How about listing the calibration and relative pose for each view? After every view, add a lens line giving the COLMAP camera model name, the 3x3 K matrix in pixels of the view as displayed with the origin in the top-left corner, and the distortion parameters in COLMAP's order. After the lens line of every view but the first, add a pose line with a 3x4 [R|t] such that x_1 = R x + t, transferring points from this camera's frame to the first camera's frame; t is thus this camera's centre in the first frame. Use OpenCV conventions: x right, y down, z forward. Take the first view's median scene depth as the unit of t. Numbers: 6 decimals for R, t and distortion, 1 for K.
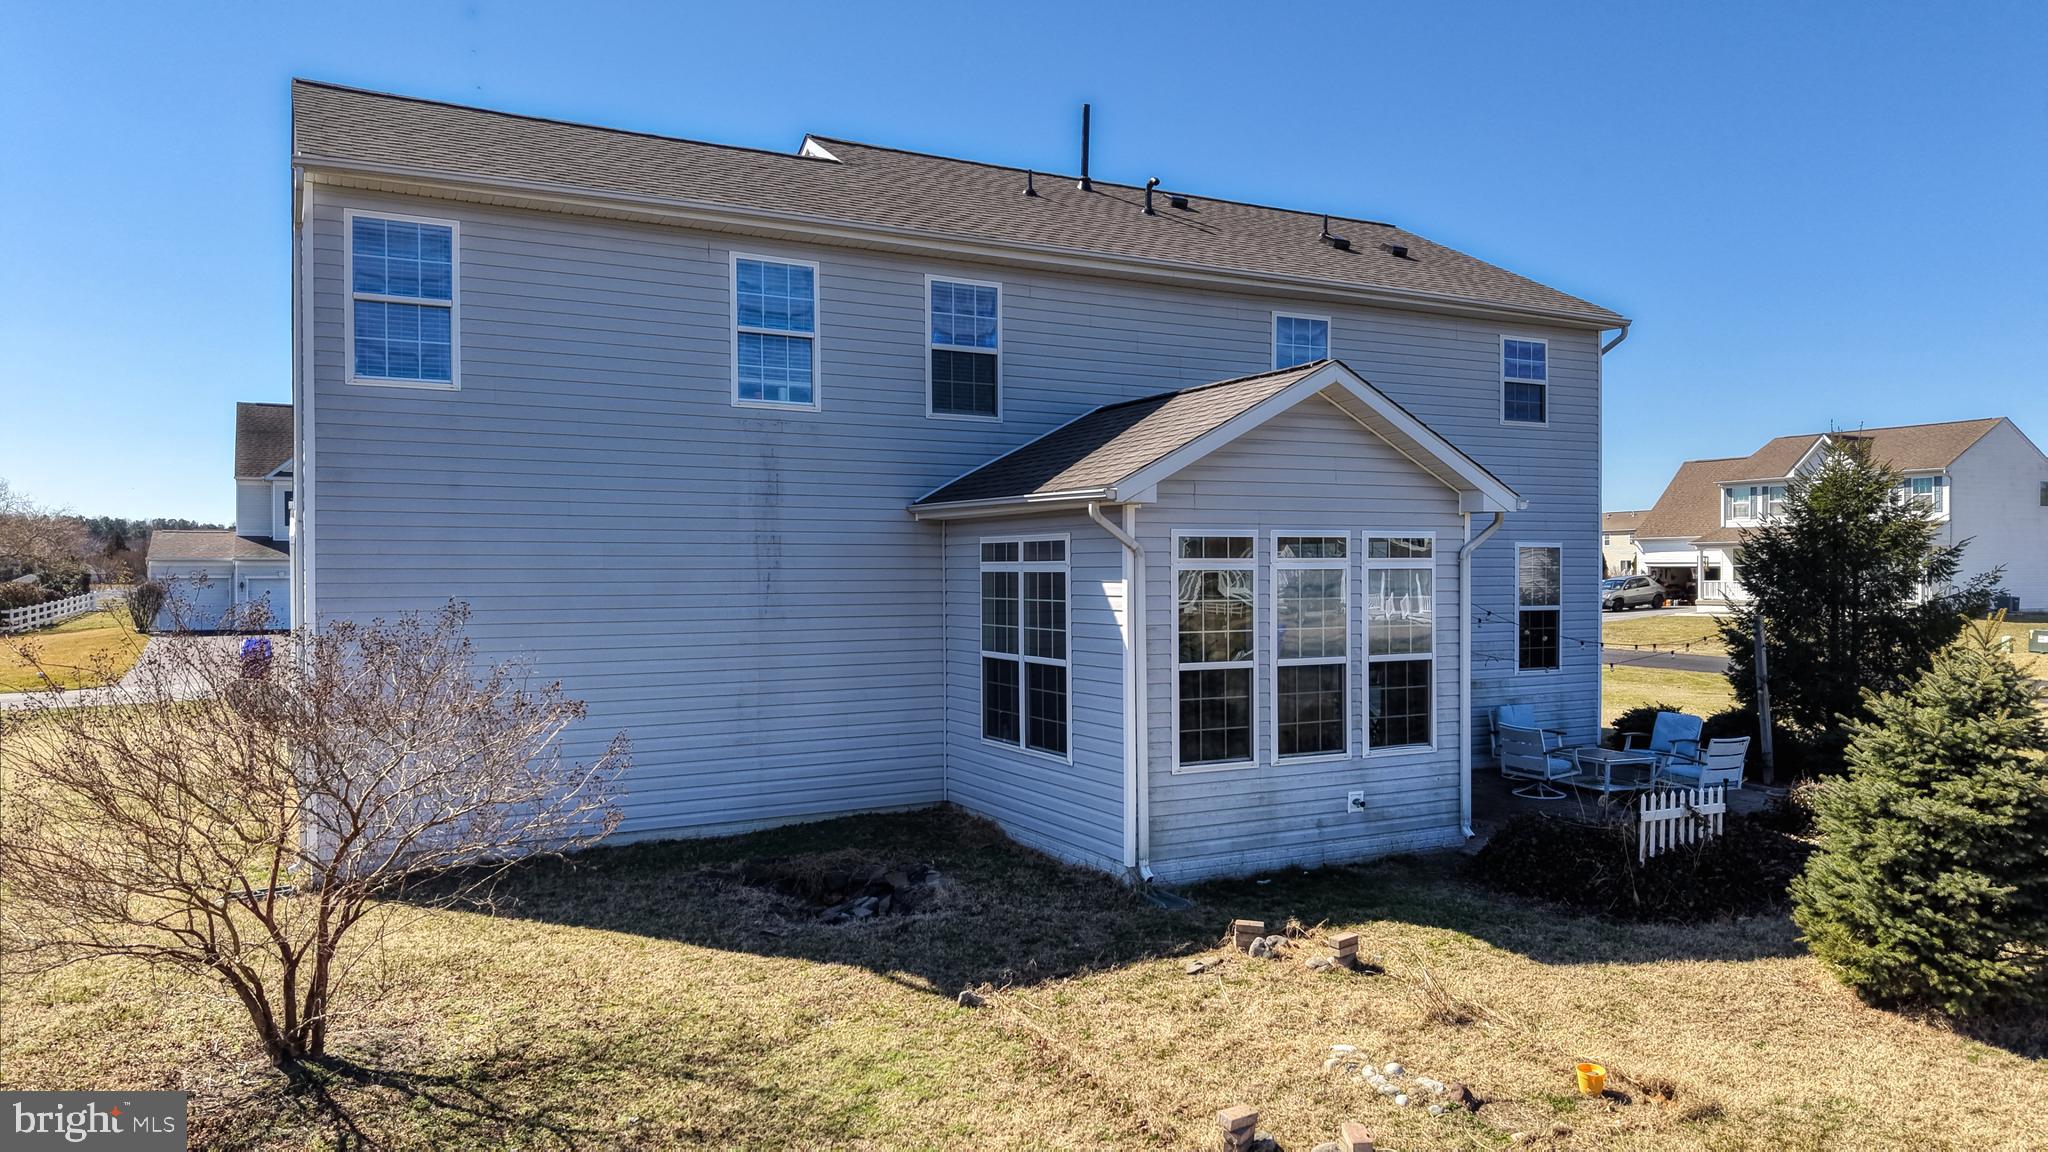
lens RADIAL K [[1363.7, 0, 1018.9], [0, 1363.7, 584.7], [0, 0, 1]] dist [0.053973, -0.065248]
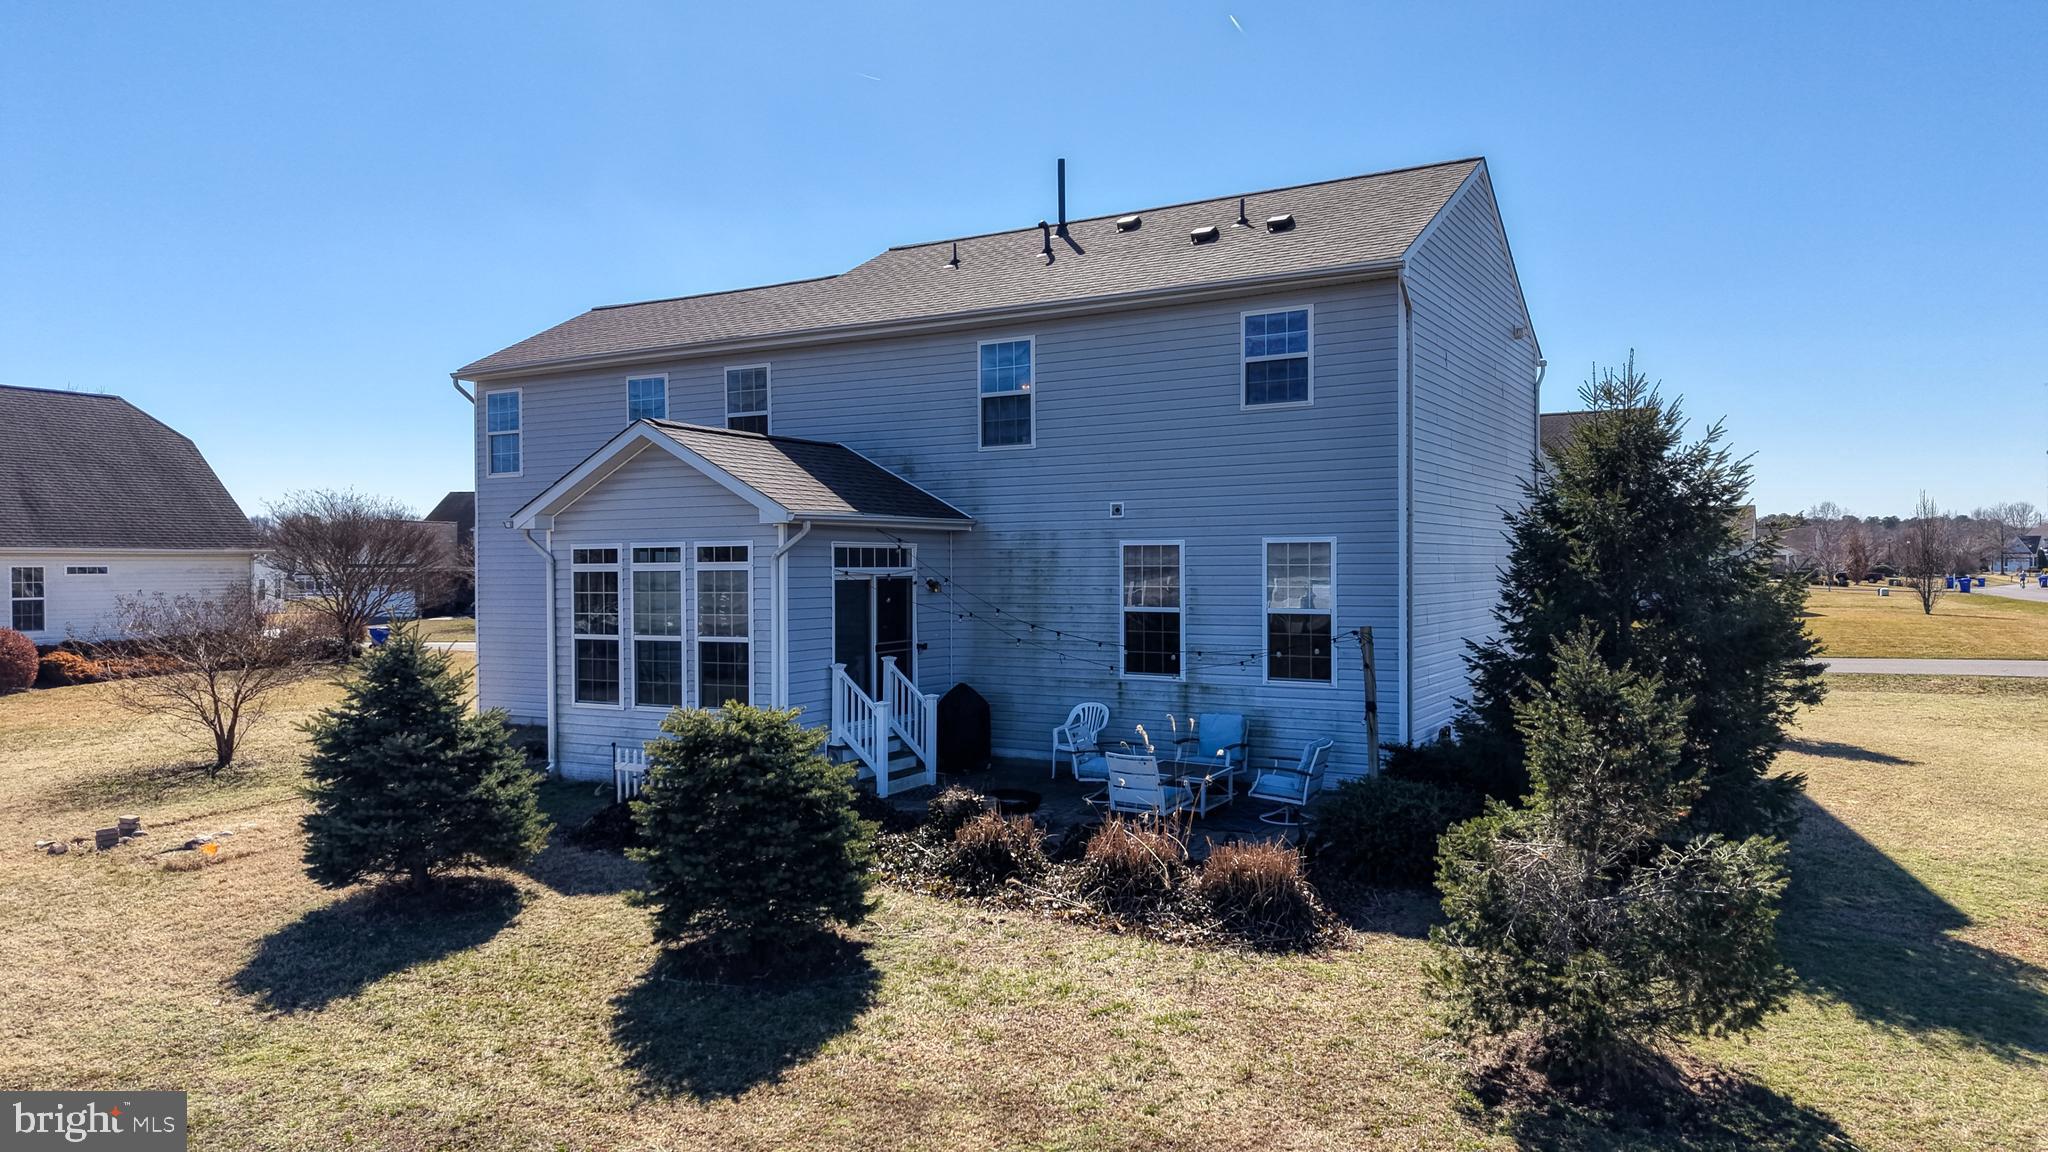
lens RADIAL K [[1332.3, 0, 1027.6], [0, 1332.3, 588.3], [0, 0, 1]] dist [0.105938, -0.063632]
pose [[0.528386, 0.012369, -0.848914, 1.423140], [-0.002799, 0.999914, 0.012828, -0.011330], [0.849000, -0.004402, 0.528375, 0.551925]]
